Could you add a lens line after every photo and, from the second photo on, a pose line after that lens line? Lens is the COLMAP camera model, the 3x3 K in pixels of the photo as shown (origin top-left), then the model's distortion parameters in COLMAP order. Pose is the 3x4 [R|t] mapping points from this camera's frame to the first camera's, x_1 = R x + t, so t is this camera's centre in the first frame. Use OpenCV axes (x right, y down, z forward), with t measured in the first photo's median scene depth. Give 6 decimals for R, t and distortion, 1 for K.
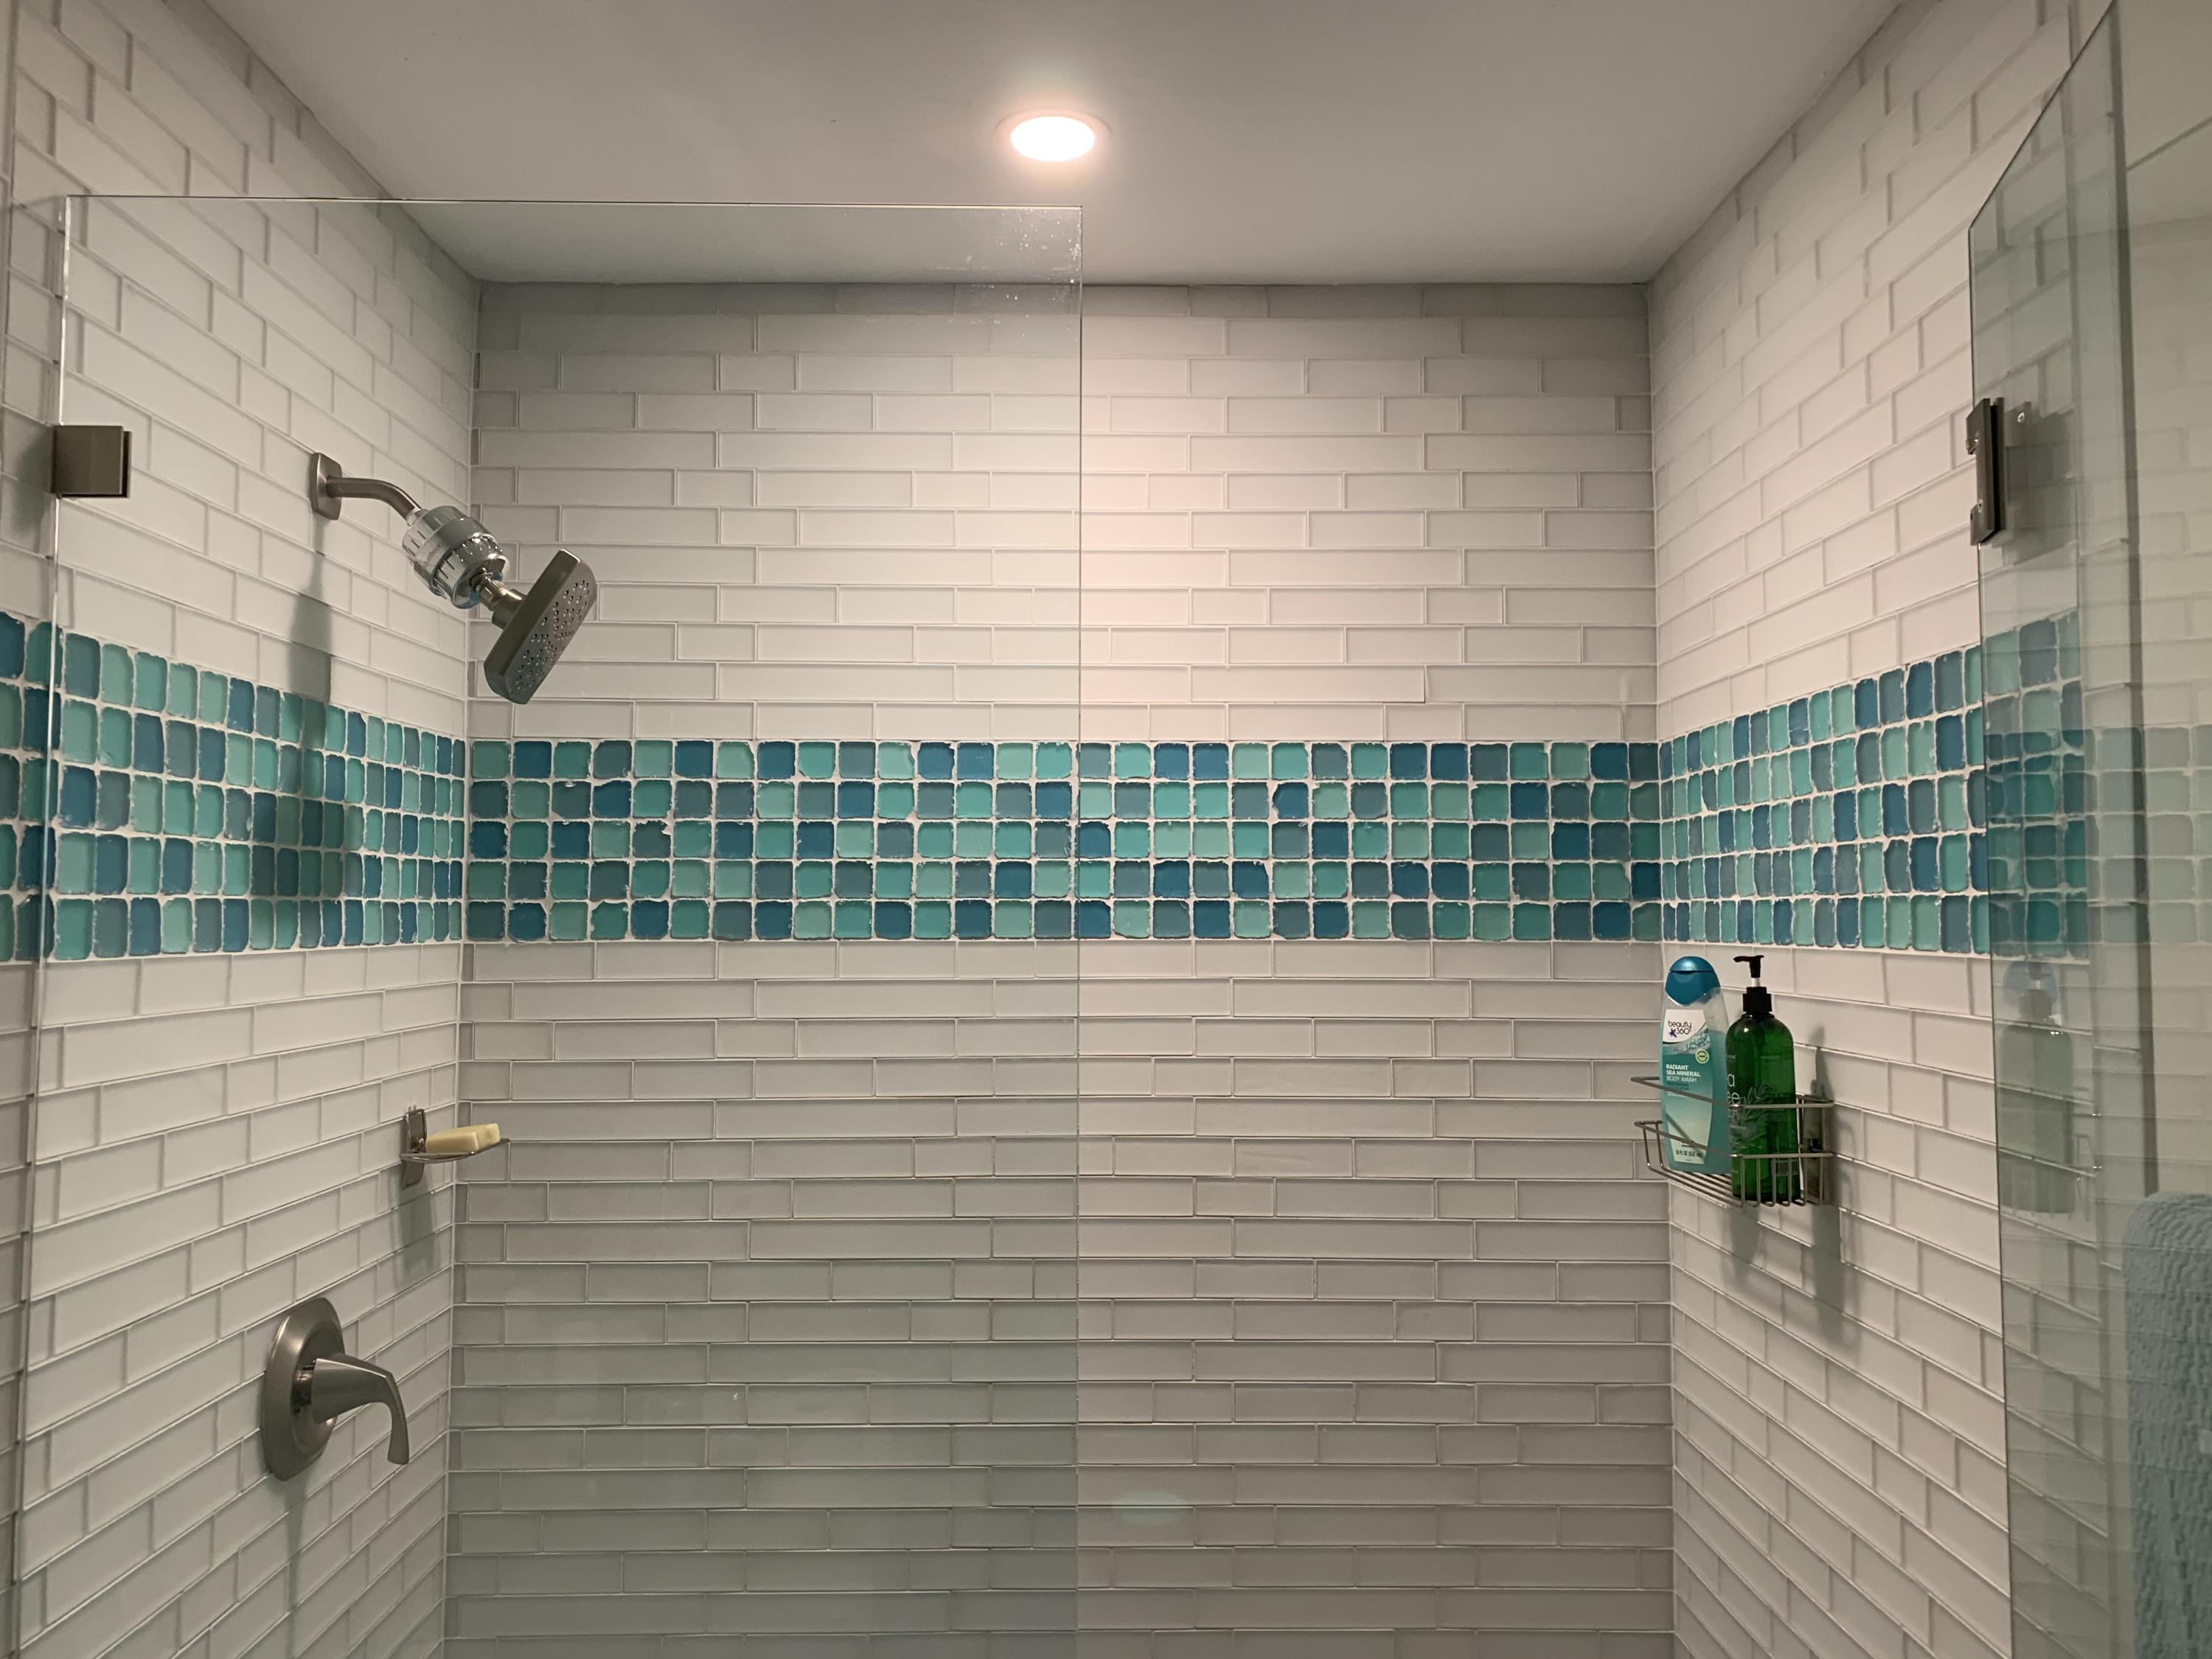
lens RADIAL K [[1691.7, 0, 1092.2], [0, 1691.7, 826.1], [0, 0, 1]] dist [0.031215, -0.031549]
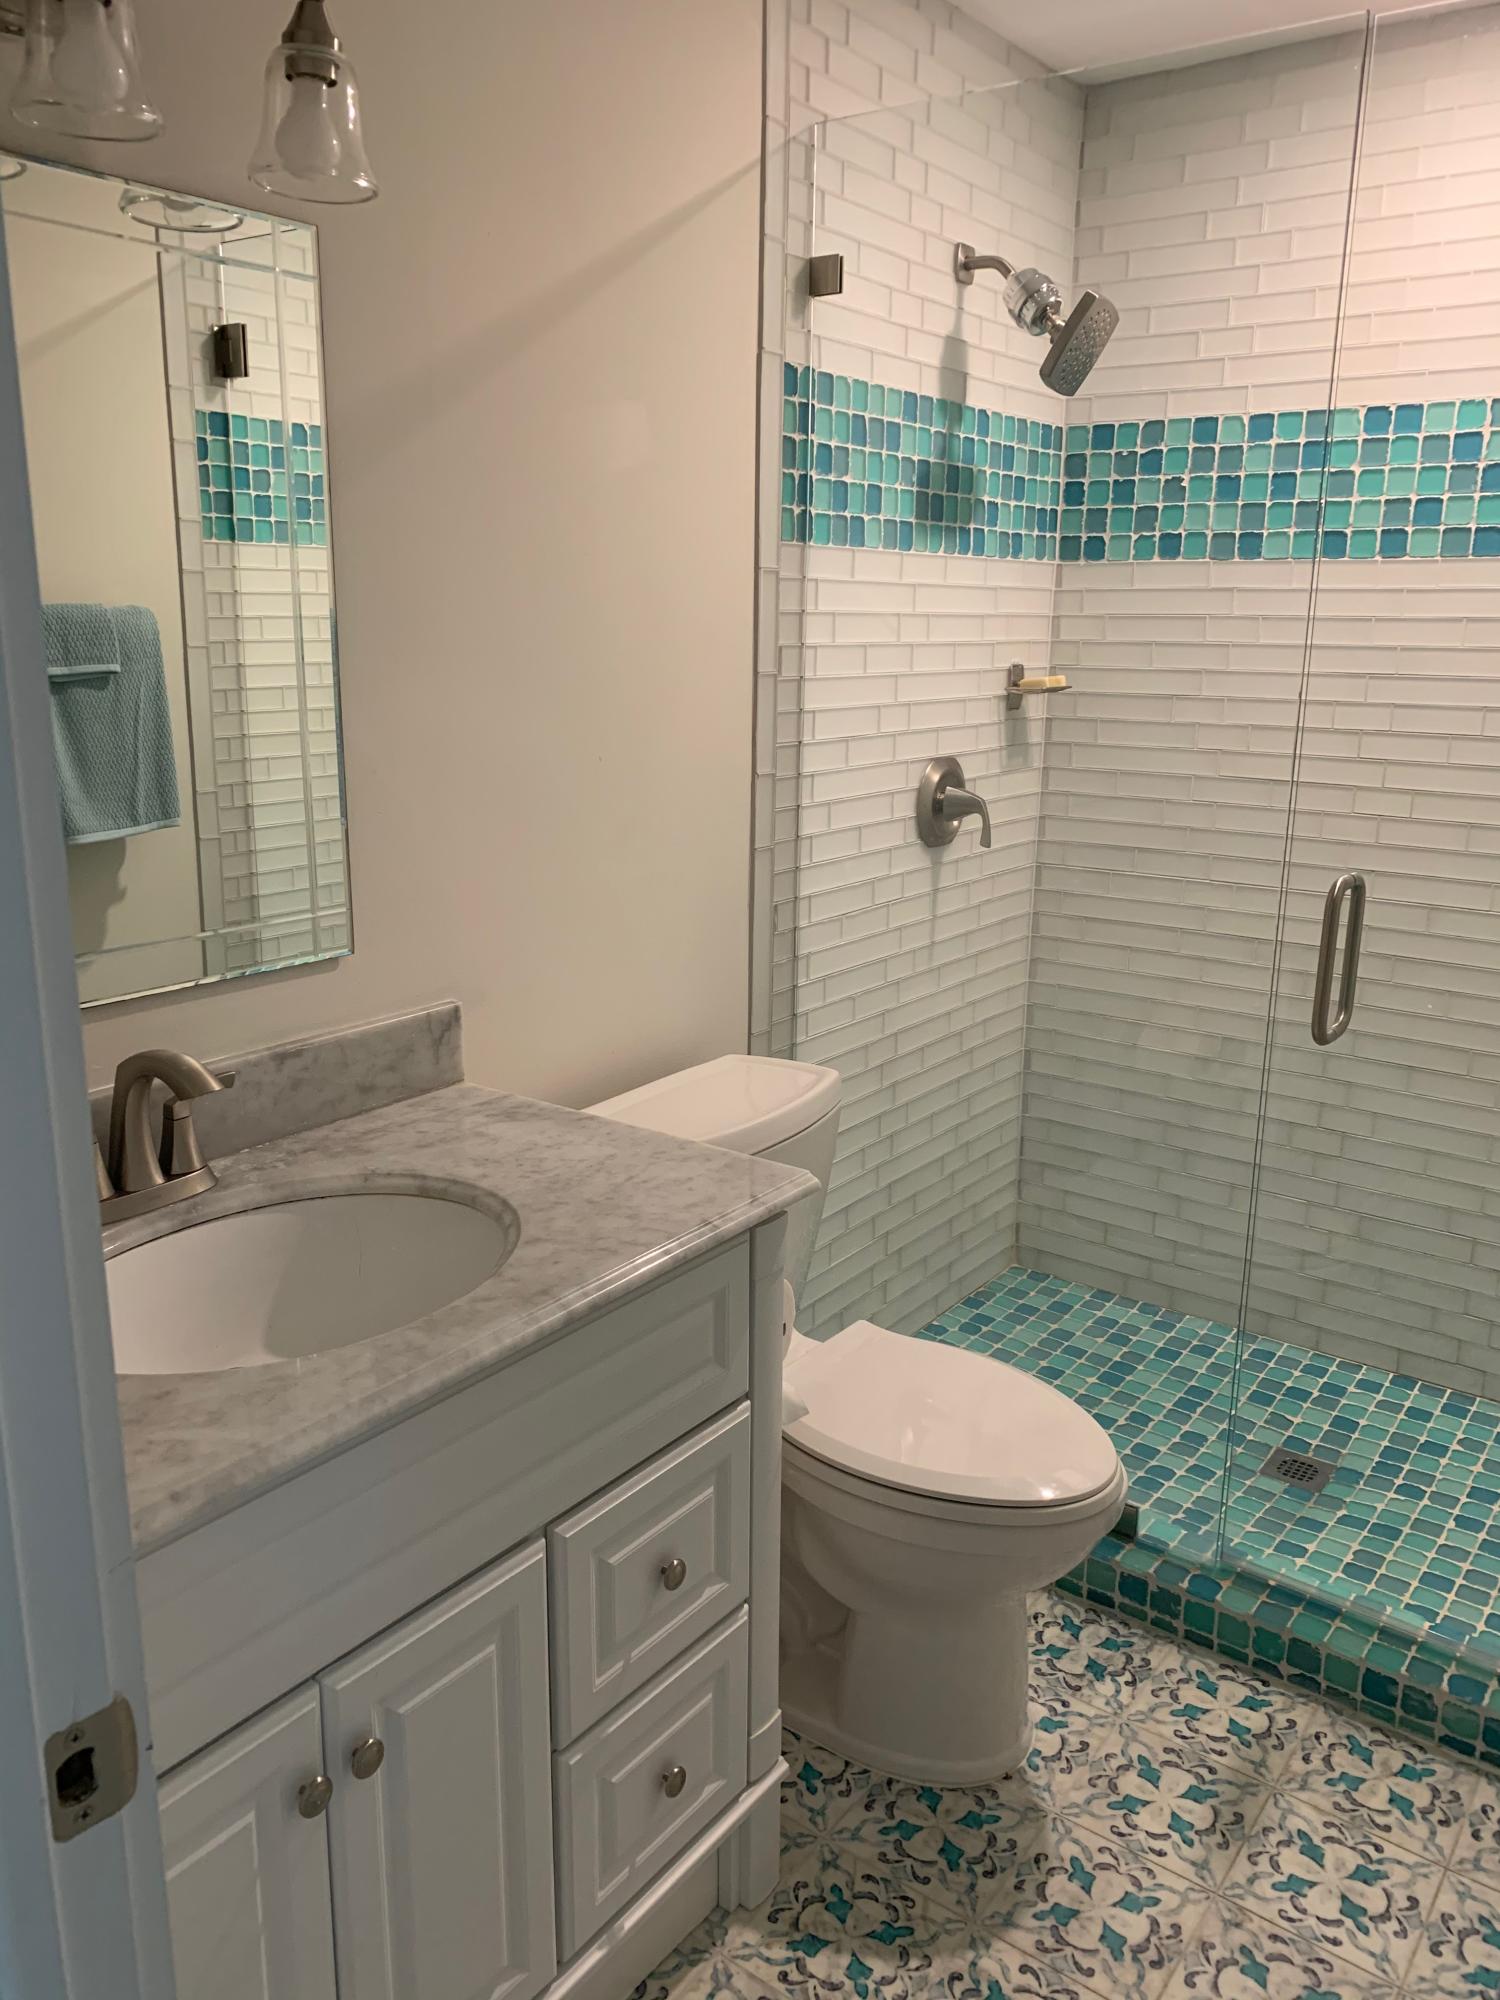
lens RADIAL K [[1529.5, 0, 766.2], [0, 1529.5, 995.6], [0, 0, 1]] dist [0.031215, -0.031549]
pose [[0.800022, 0.156127, -0.579300, 0.306825], [0.016759, 0.959356, 0.281701, 0.048511], [0.599736, -0.235076, 0.764890, -0.352383]]
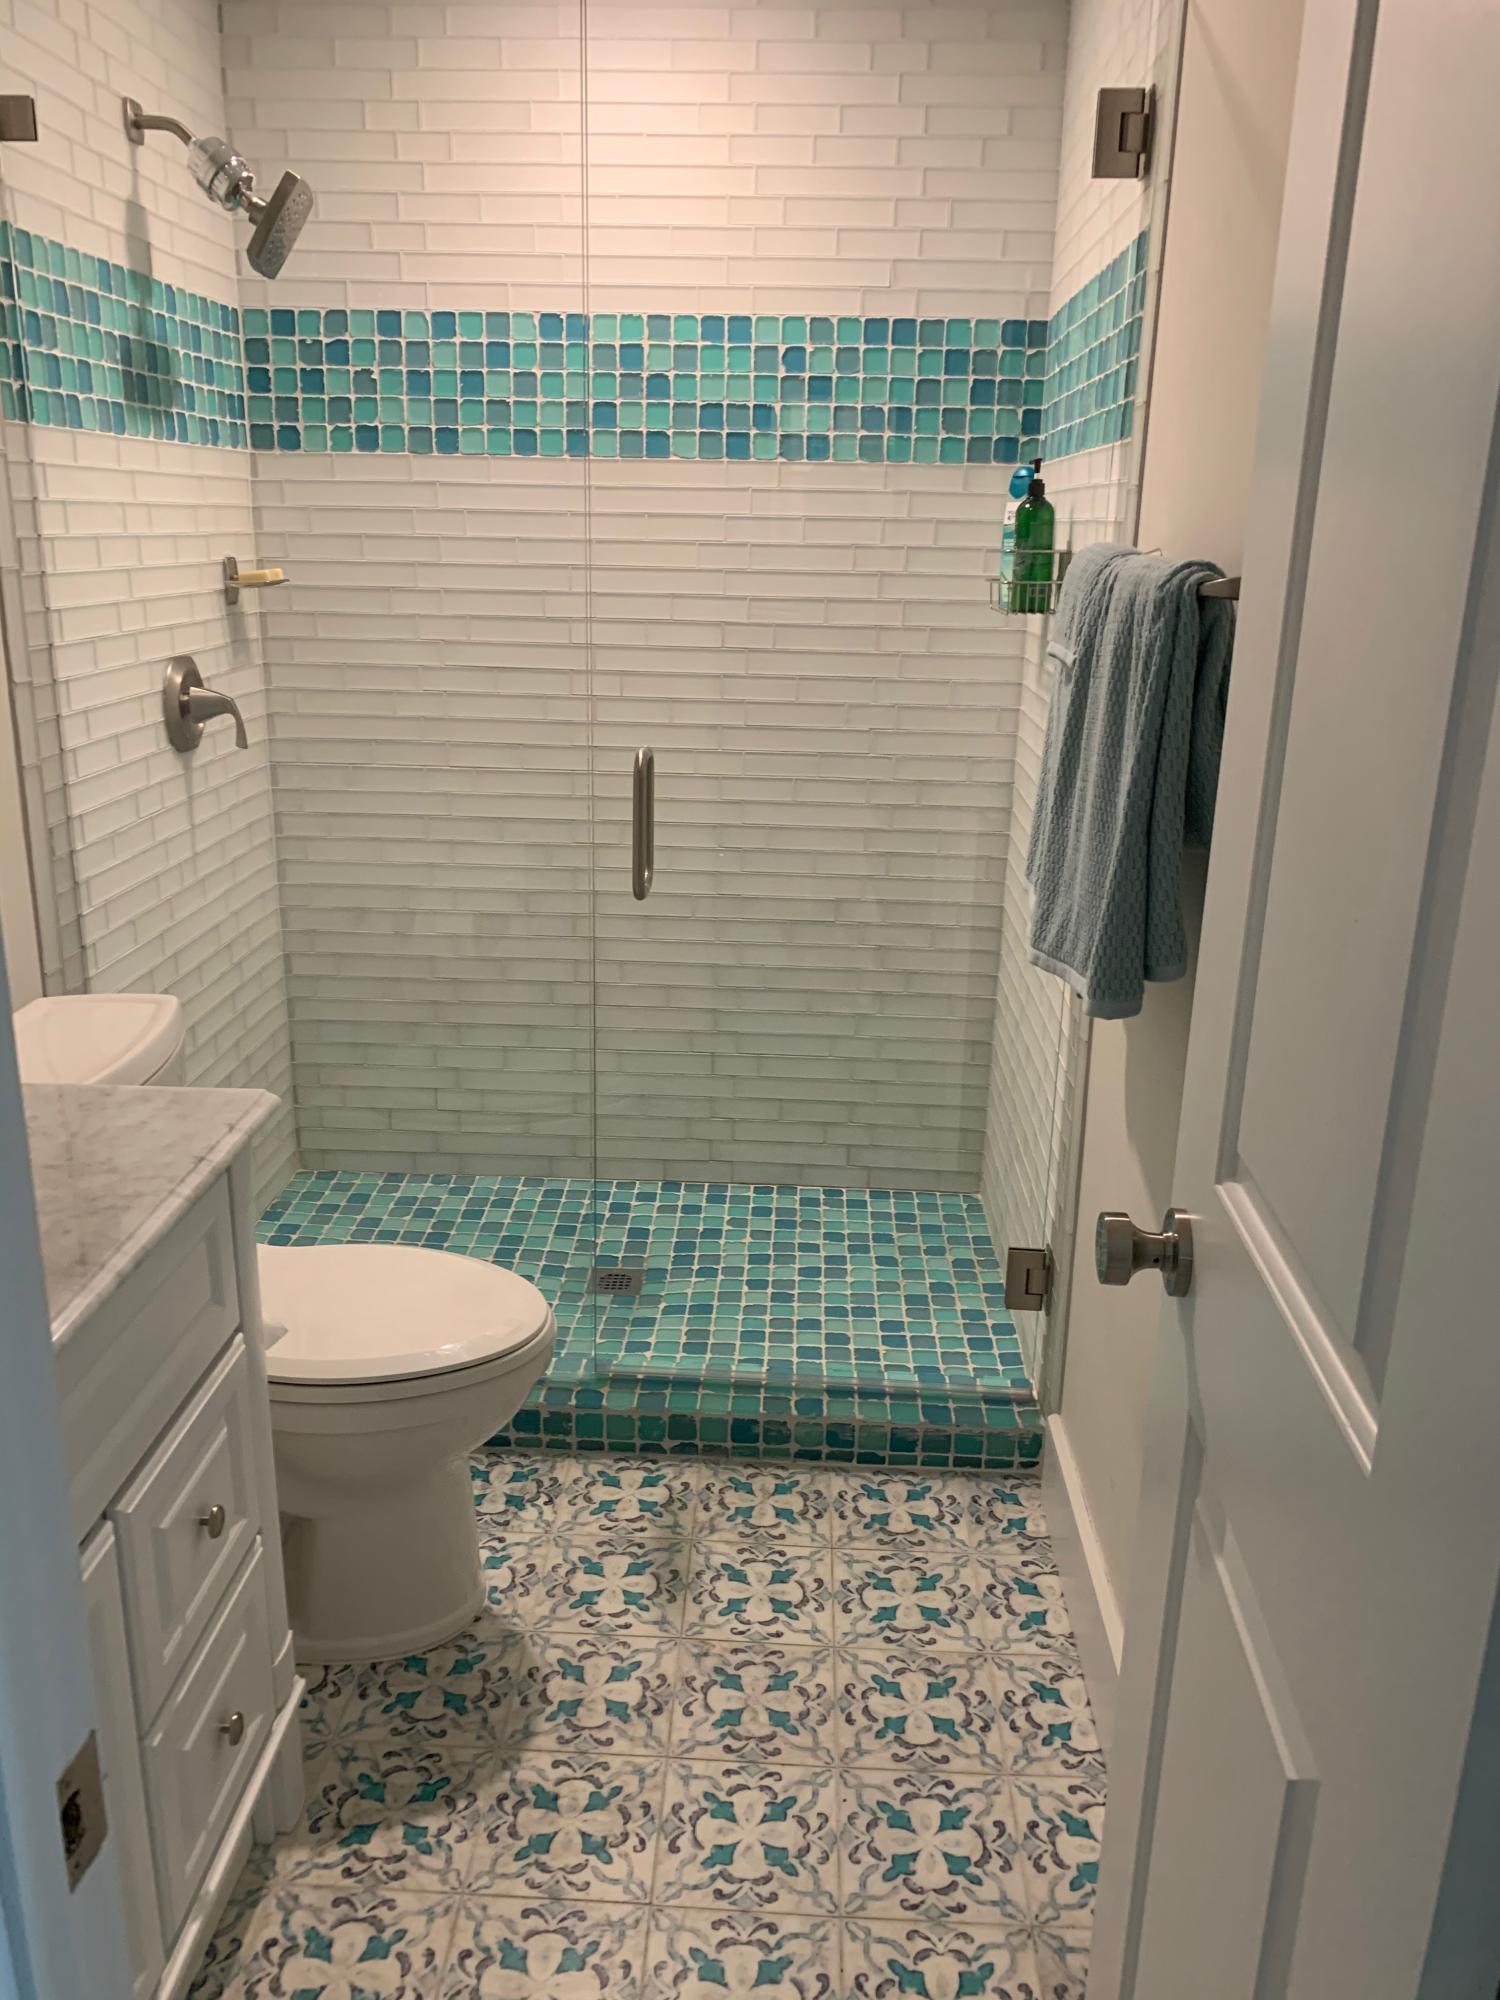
lens RADIAL K [[1529.5, 0, 730.1], [0, 1529.5, 987.9], [0, 0, 1]] dist [0.031215, -0.031549]
pose [[0.997986, 0.035160, -0.052792, 0.155842], [-0.015069, 0.939899, 0.341119, 0.043990], [0.061613, -0.339637, 0.938536, -0.447475]]
